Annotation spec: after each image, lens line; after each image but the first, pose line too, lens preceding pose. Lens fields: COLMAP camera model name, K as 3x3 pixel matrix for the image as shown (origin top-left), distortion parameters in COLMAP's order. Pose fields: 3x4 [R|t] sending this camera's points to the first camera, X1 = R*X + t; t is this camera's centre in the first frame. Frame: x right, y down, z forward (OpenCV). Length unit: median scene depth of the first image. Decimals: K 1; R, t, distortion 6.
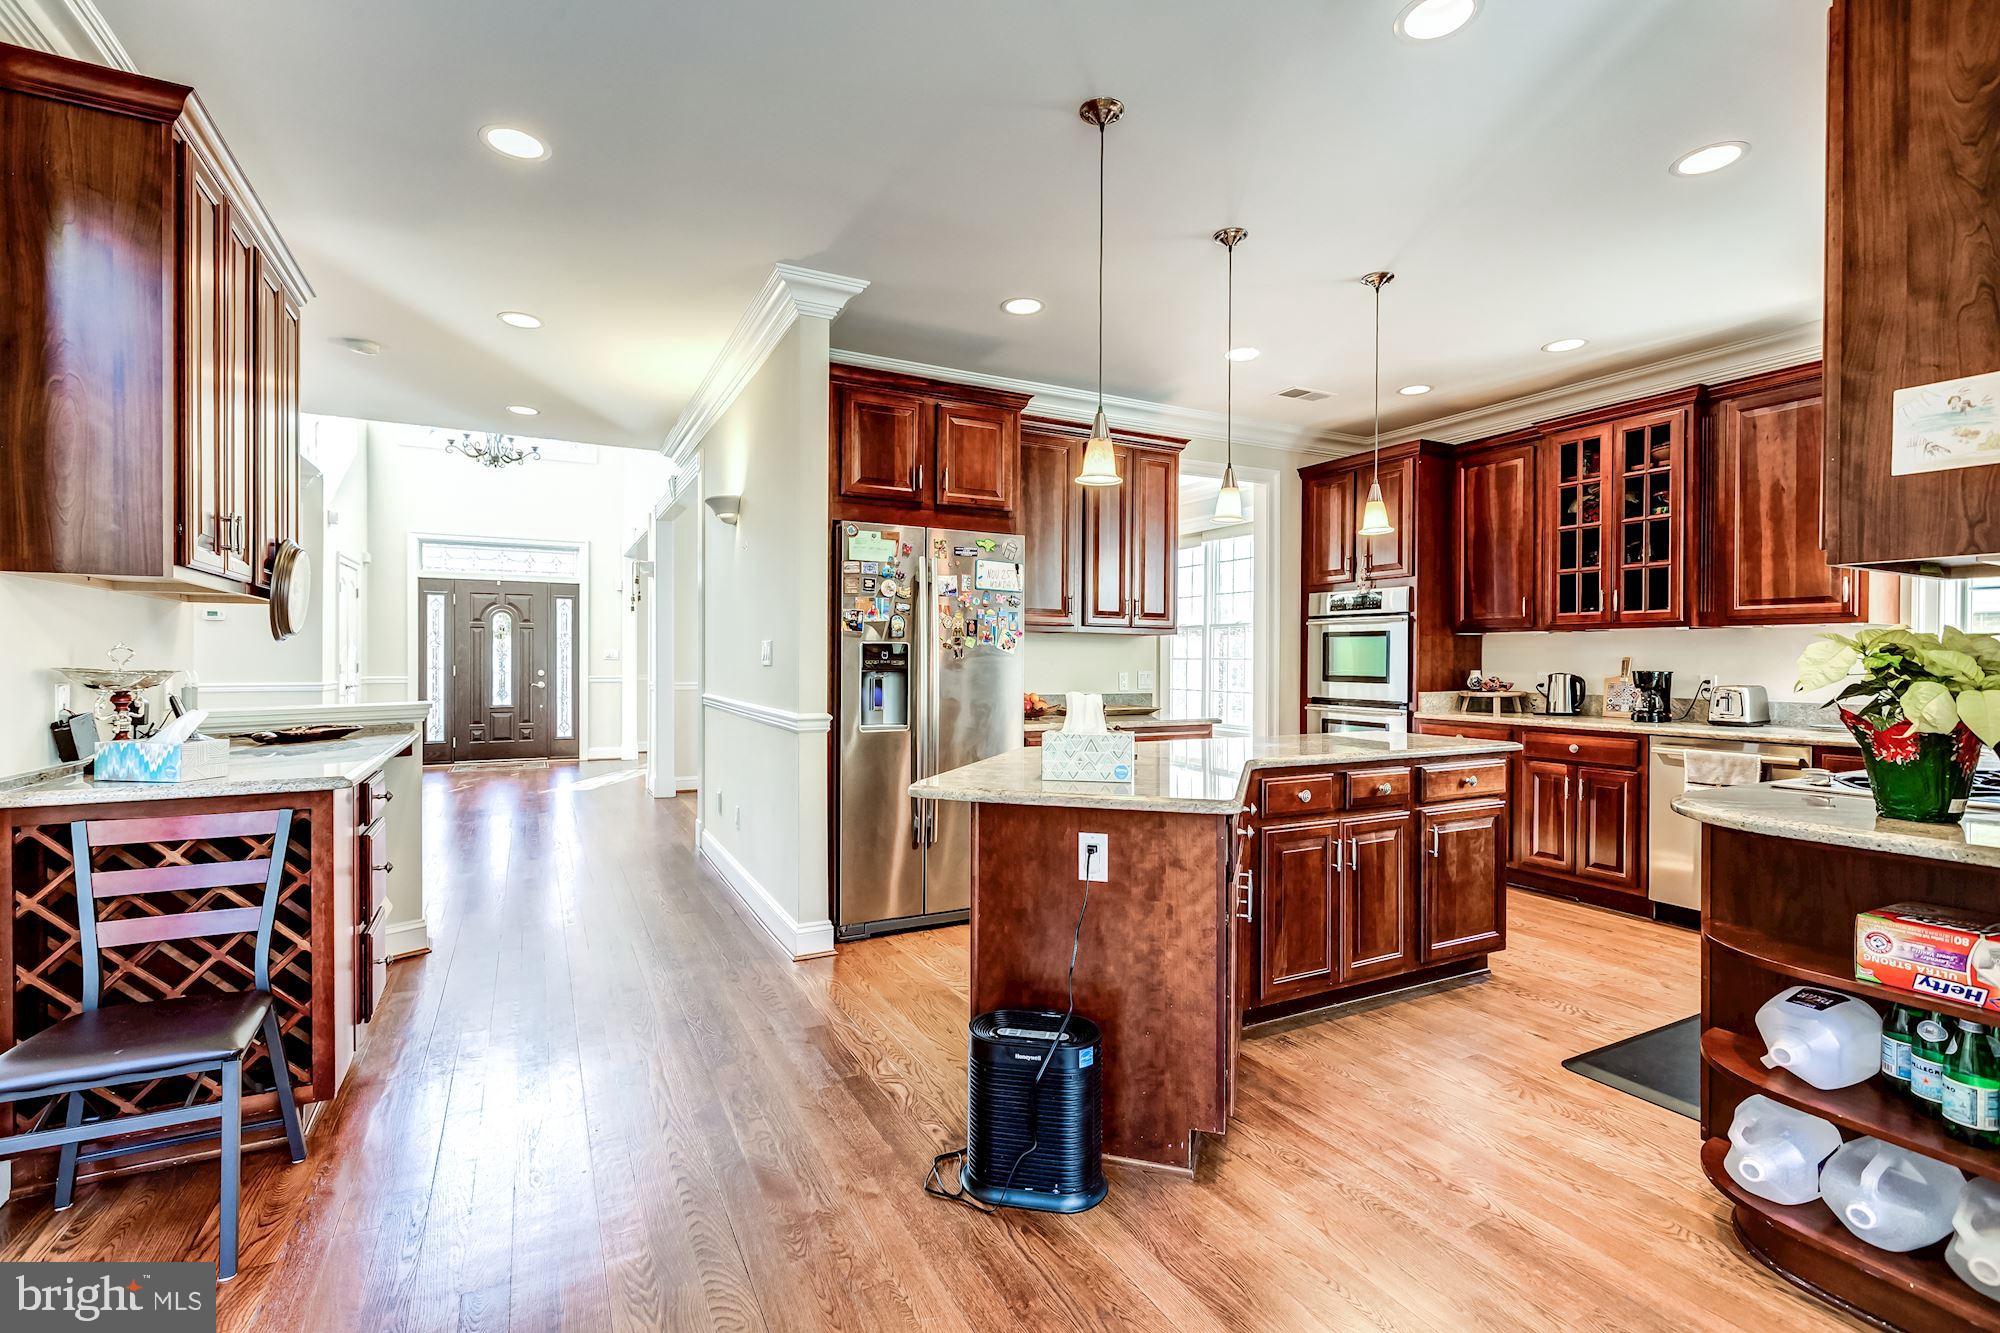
lens RADIAL K [[893.4, 0, 993.9], [0, 893.4, 665.2], [0, 0, 1]] dist [0.002620, 0.000506]
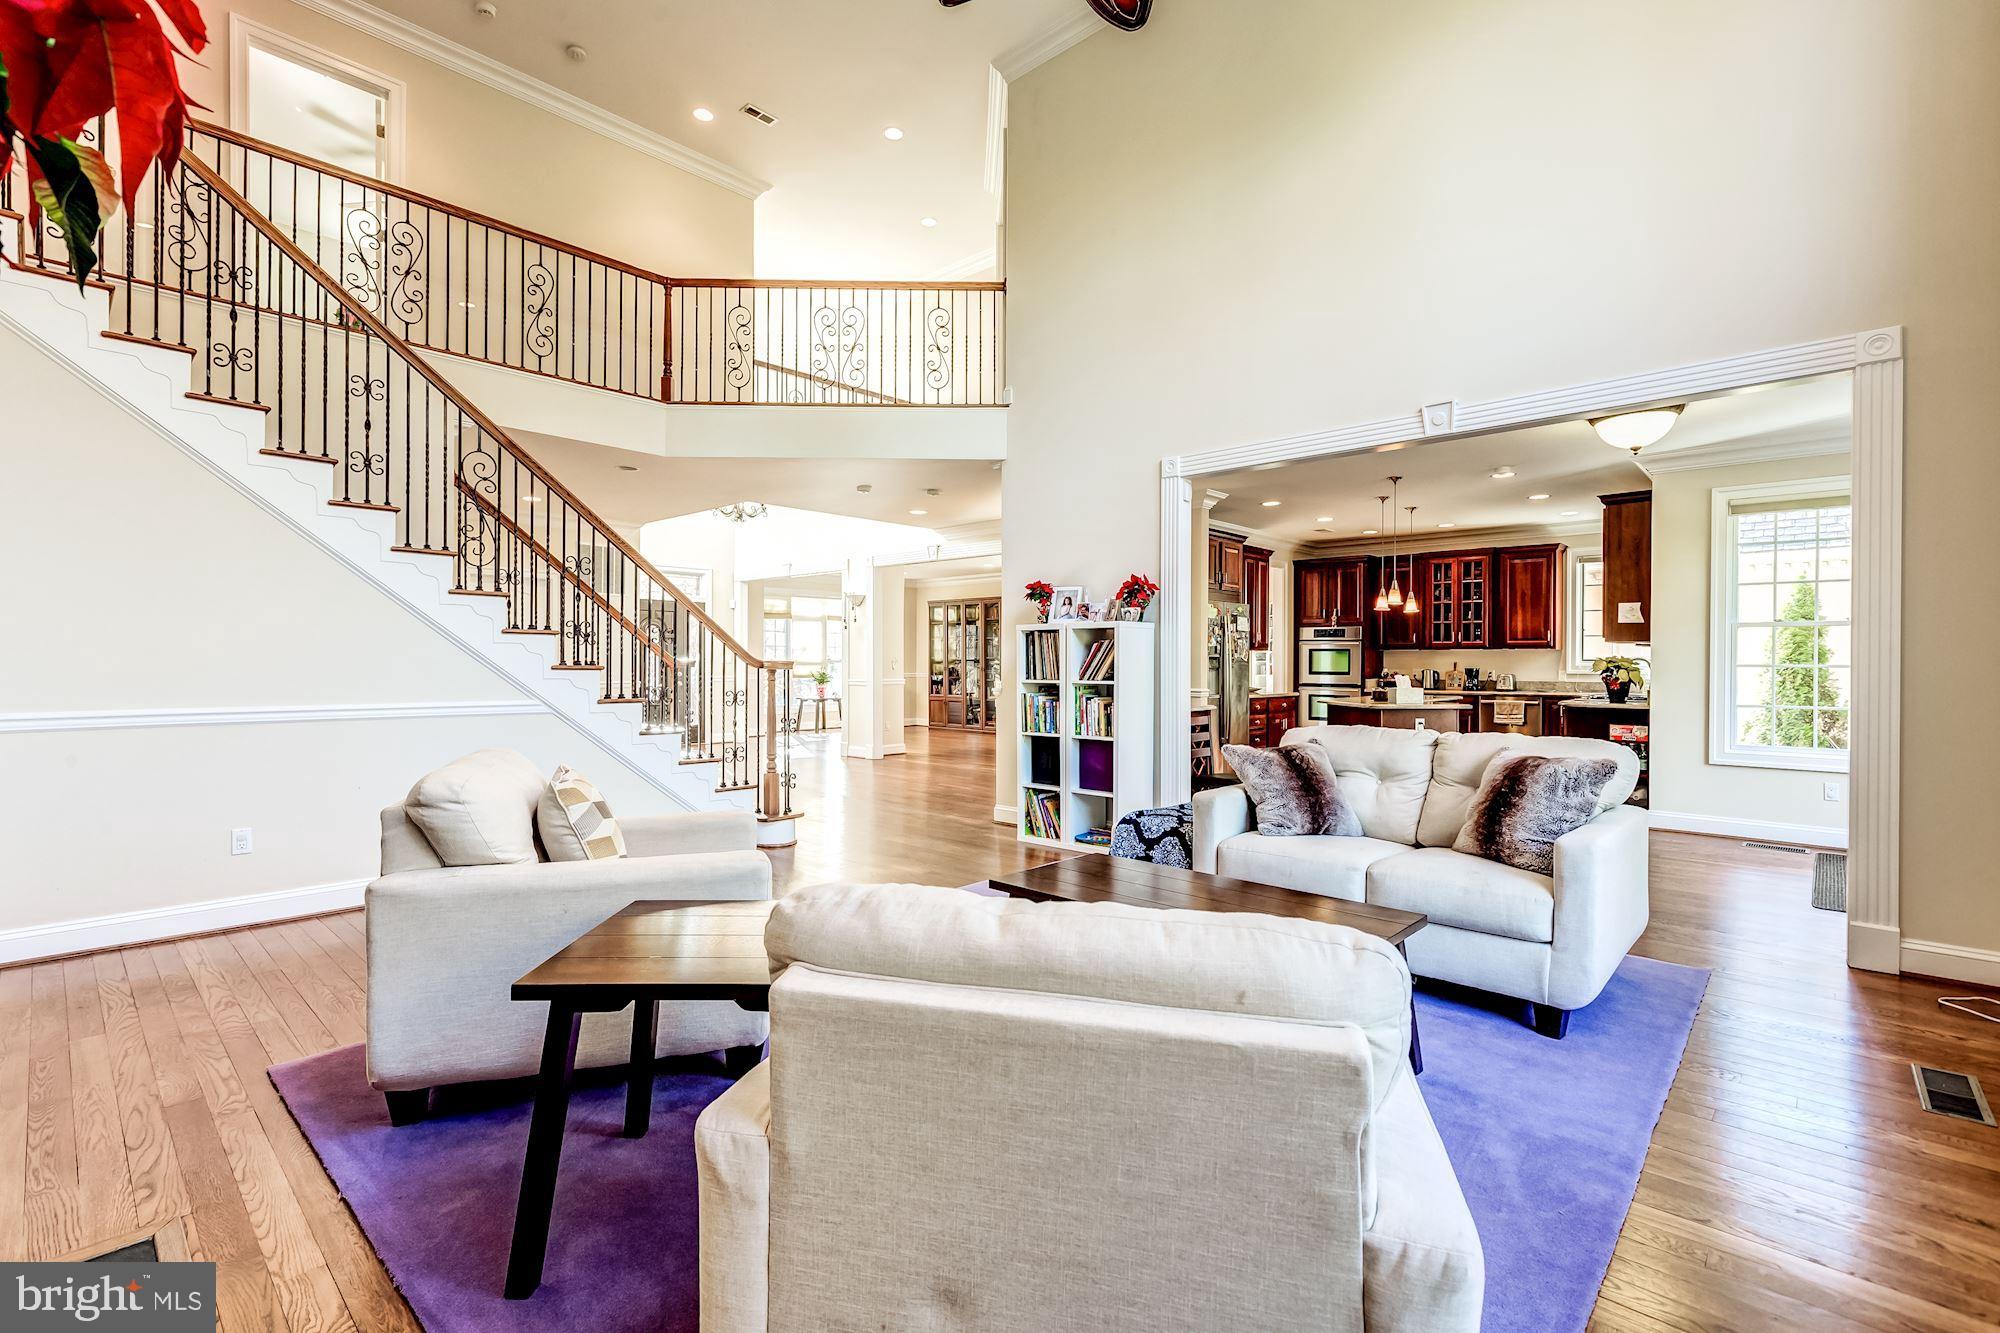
lens RADIAL K [[893.4, 0, 993.9], [0, 893.4, 665.2], [0, 0, 1]] dist [0.002620, 0.000506]
pose [[0.943678, -0.003100, 0.330849, -1.187206], [0.003510, 0.999994, -0.000640, -0.003228], [-0.330845, 0.001765, 0.943683, -0.756013]]
